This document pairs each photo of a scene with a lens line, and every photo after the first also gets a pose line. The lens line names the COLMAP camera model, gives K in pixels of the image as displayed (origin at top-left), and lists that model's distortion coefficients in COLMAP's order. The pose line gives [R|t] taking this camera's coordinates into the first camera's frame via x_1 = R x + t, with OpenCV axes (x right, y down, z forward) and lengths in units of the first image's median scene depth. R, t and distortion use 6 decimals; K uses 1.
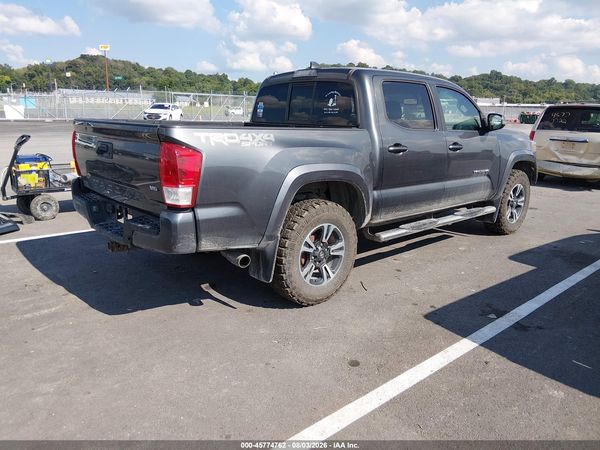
lens RADIAL K [[454.3, 0, 301.8], [0, 454.3, 226.1], [0, 0, 1]] dist [0.052513, -0.094906]
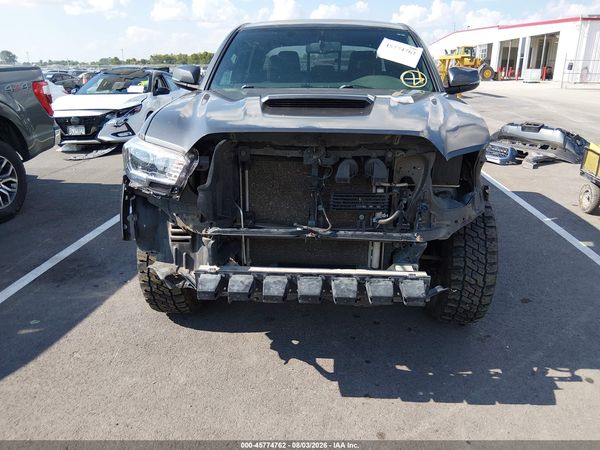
lens RADIAL K [[454.3, 0, 301.2], [0, 454.3, 223.6], [0, 0, 1]] dist [0.052513, -0.094906]
pose [[-0.715712, 0.200505, -0.668995, 0.876459], [-0.189440, 0.866254, 0.462295, -0.421028], [0.672212, 0.457604, -0.582005, 1.755067]]
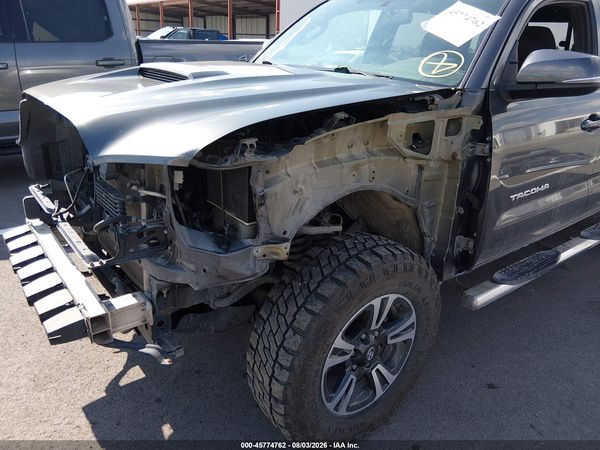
lens RADIAL K [[454.3, 0, 298.1], [0, 454.3, 220.5], [0, 0, 1]] dist [0.052513, -0.094906]
pose [[-0.994707, -0.088169, 0.052760, 0.358705], [-0.041663, 0.815481, 0.577283, -0.446314], [-0.093923, 0.572029, -0.814838, 1.816810]]
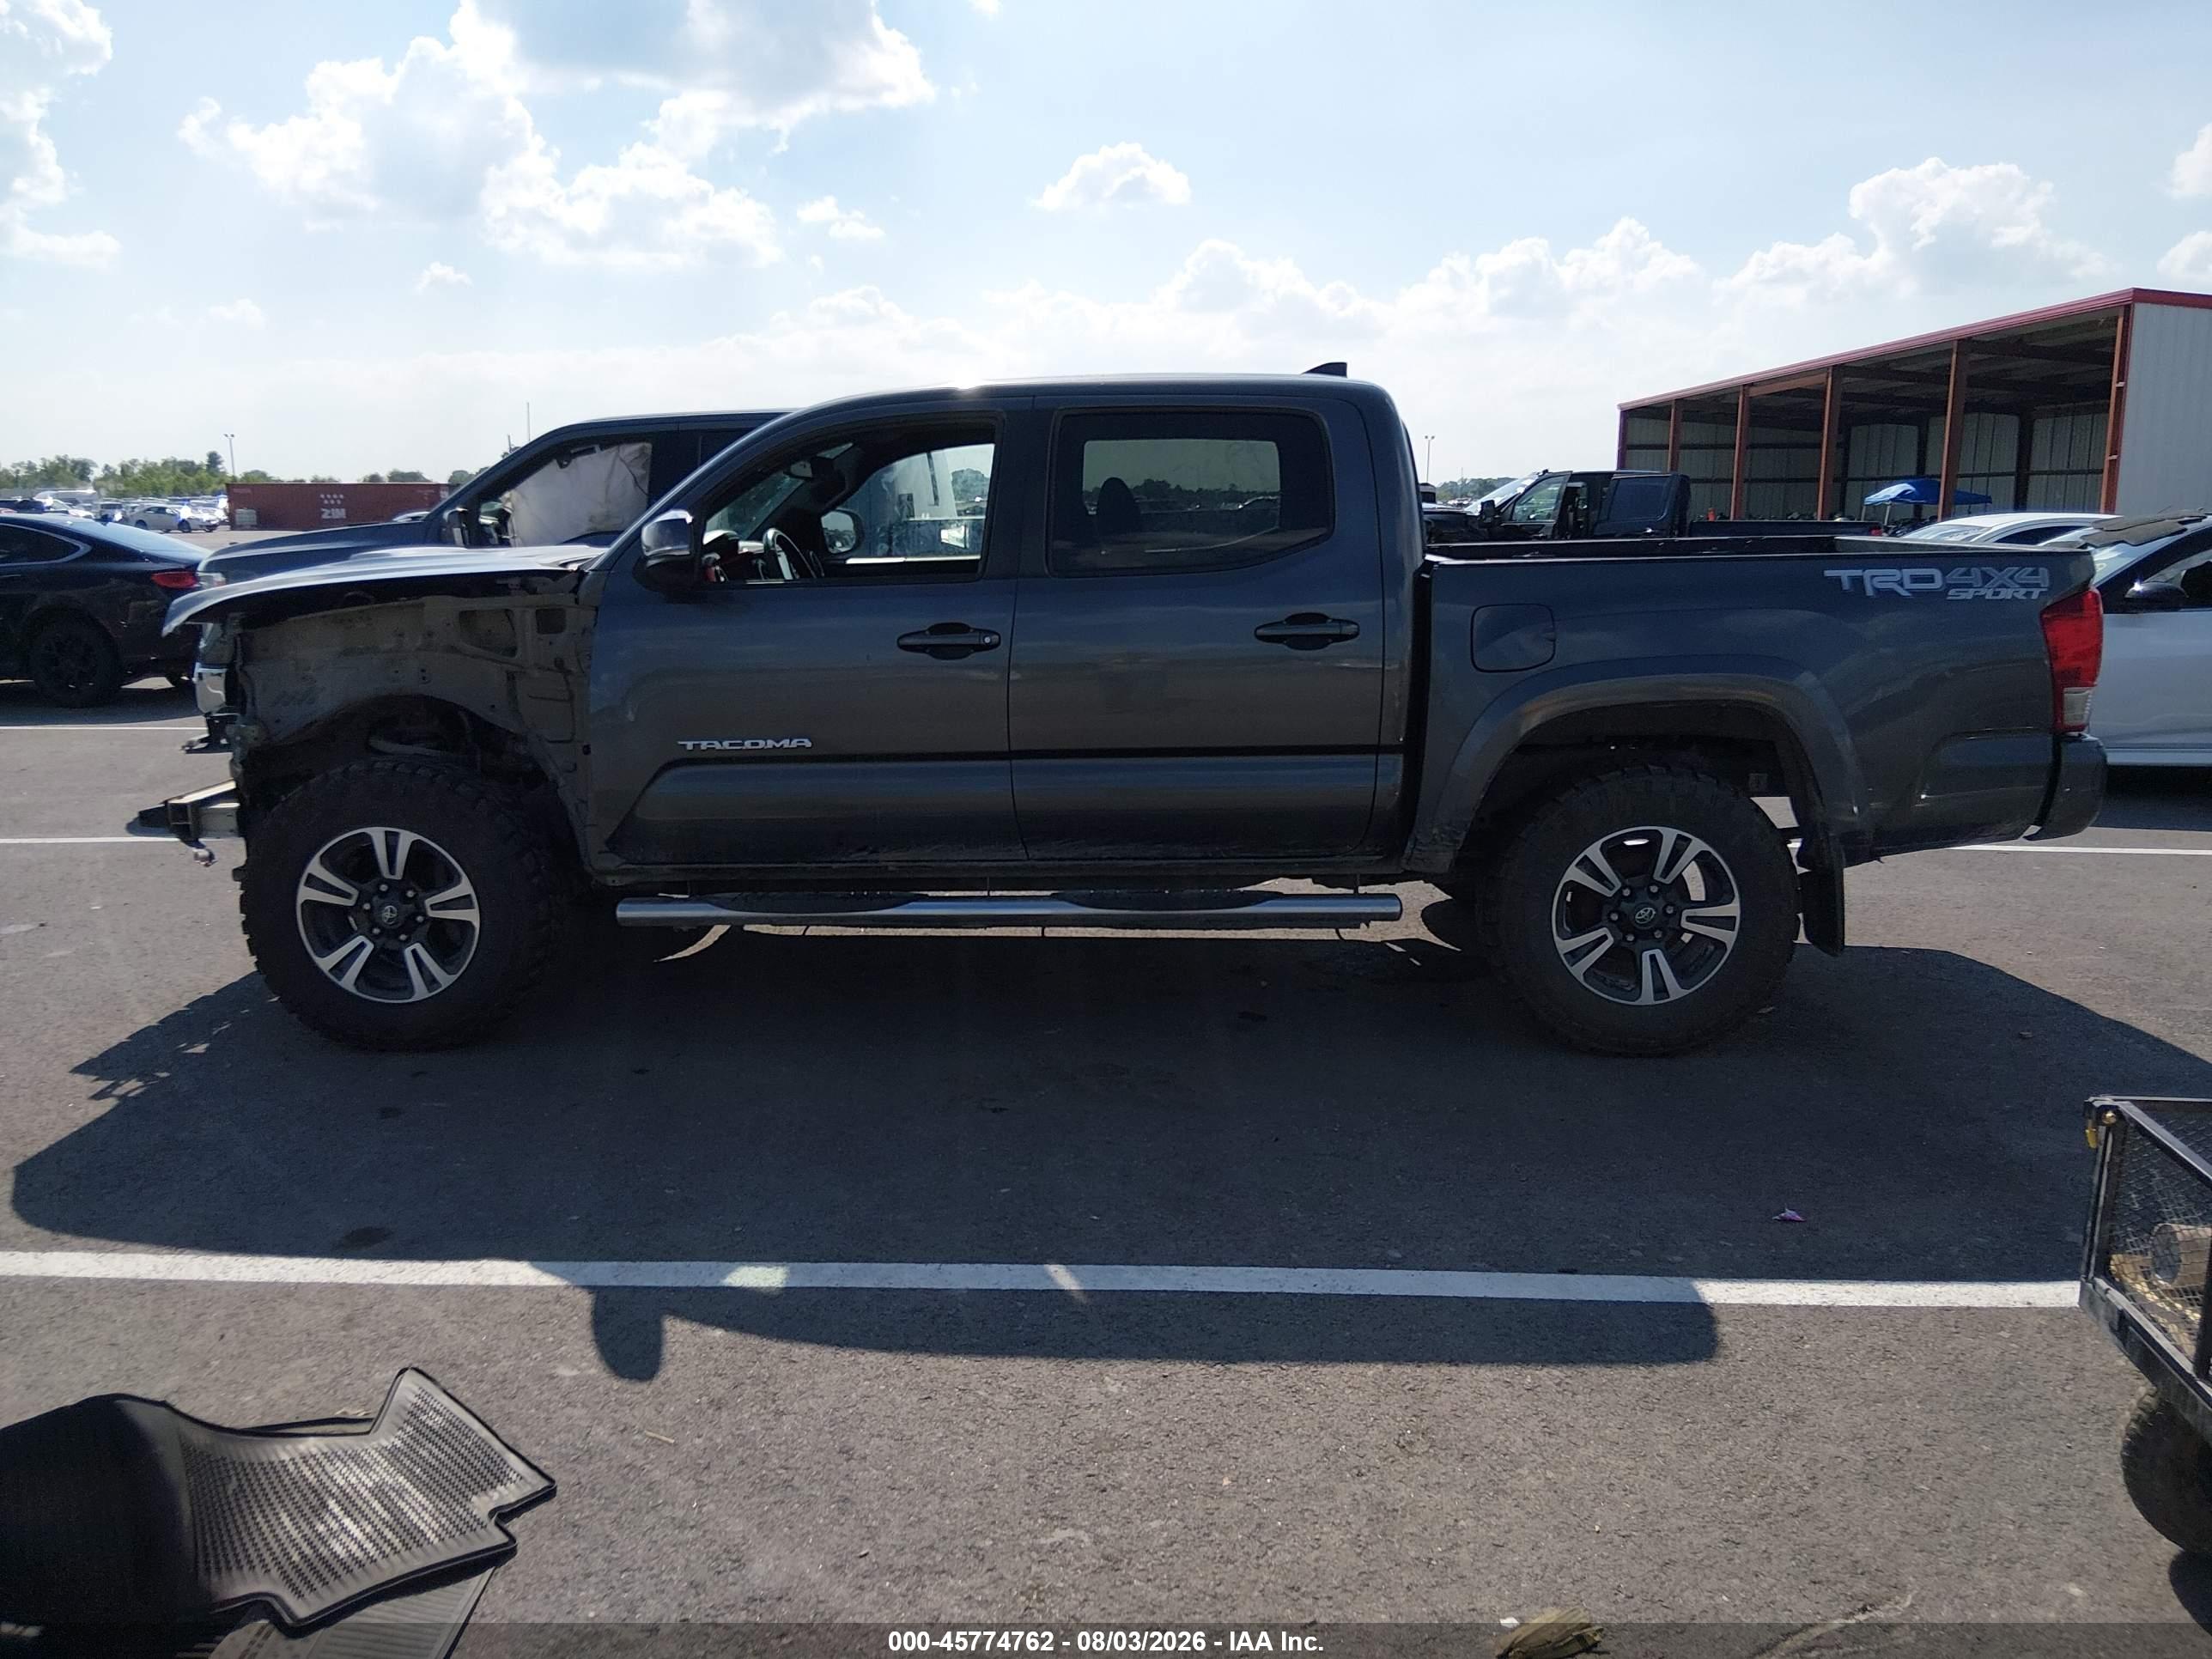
lens RADIAL K [[1674.7, 0, 1108.7], [0, 1674.7, 844.8], [0, 0, 1]] dist [0.052513, -0.094906]
pose [[-0.720712, -0.157027, 0.675217, -0.682150], [0.156772, 0.911857, 0.379394, -0.499290], [-0.675276, 0.379289, -0.632568, 1.902675]]
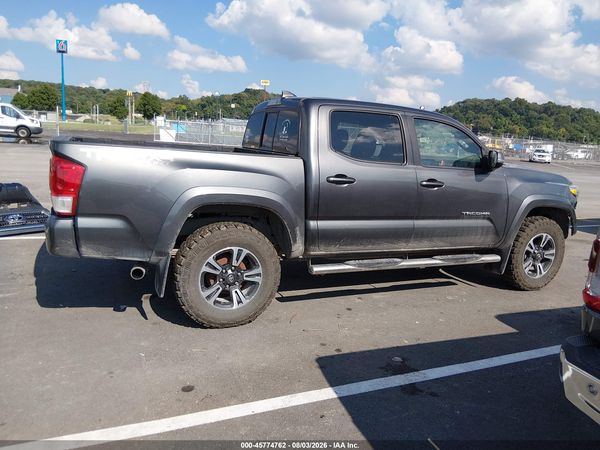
lens RADIAL K [[454.3, 0, 302.4], [0, 454.3, 222.7], [0, 0, 1]] dist [0.052513, -0.094906]
pose [[0.952603, 0.091704, -0.290065, 0.364300], [-0.113120, 0.991892, -0.057910, -0.013693], [0.282403, 0.087978, 0.955253, 0.061808]]
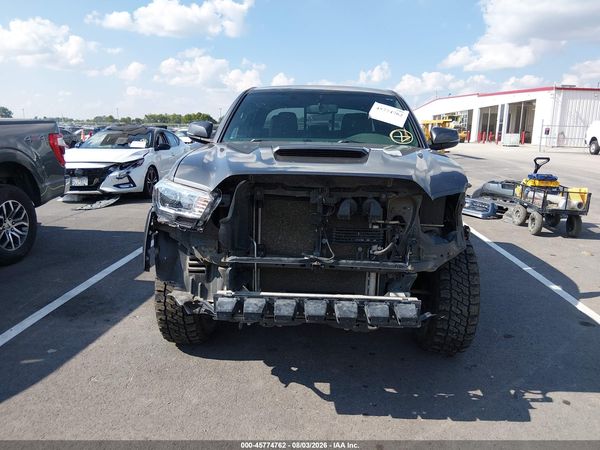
lens RADIAL K [[454.3, 0, 301.6], [0, 454.3, 222.0], [0, 0, 1]] dist [0.052513, -0.094906]
pose [[-0.699093, 0.104623, -0.707336, 0.940704], [-0.210045, 0.915544, 0.343016, -0.421964], [0.683484, 0.388372, -0.618075, 1.792837]]
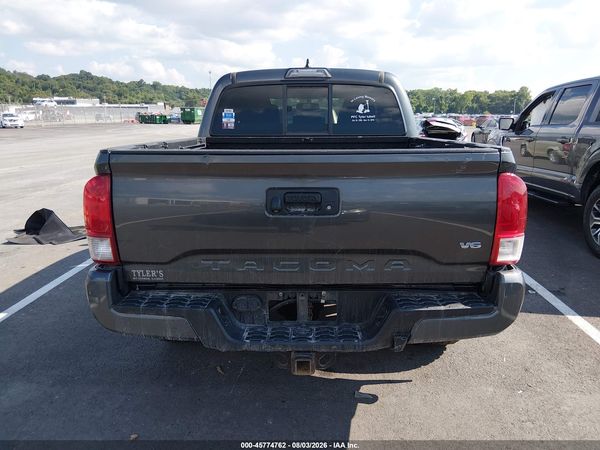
lens RADIAL K [[454.3, 0, 304.1], [0, 454.3, 225.6], [0, 0, 1]] dist [0.052513, -0.094906]
pose [[0.690647, -0.189918, 0.697809, -0.574461], [0.191392, 0.978498, 0.076884, -0.126134], [-0.697407, 0.080456, 0.712145, 0.426995]]
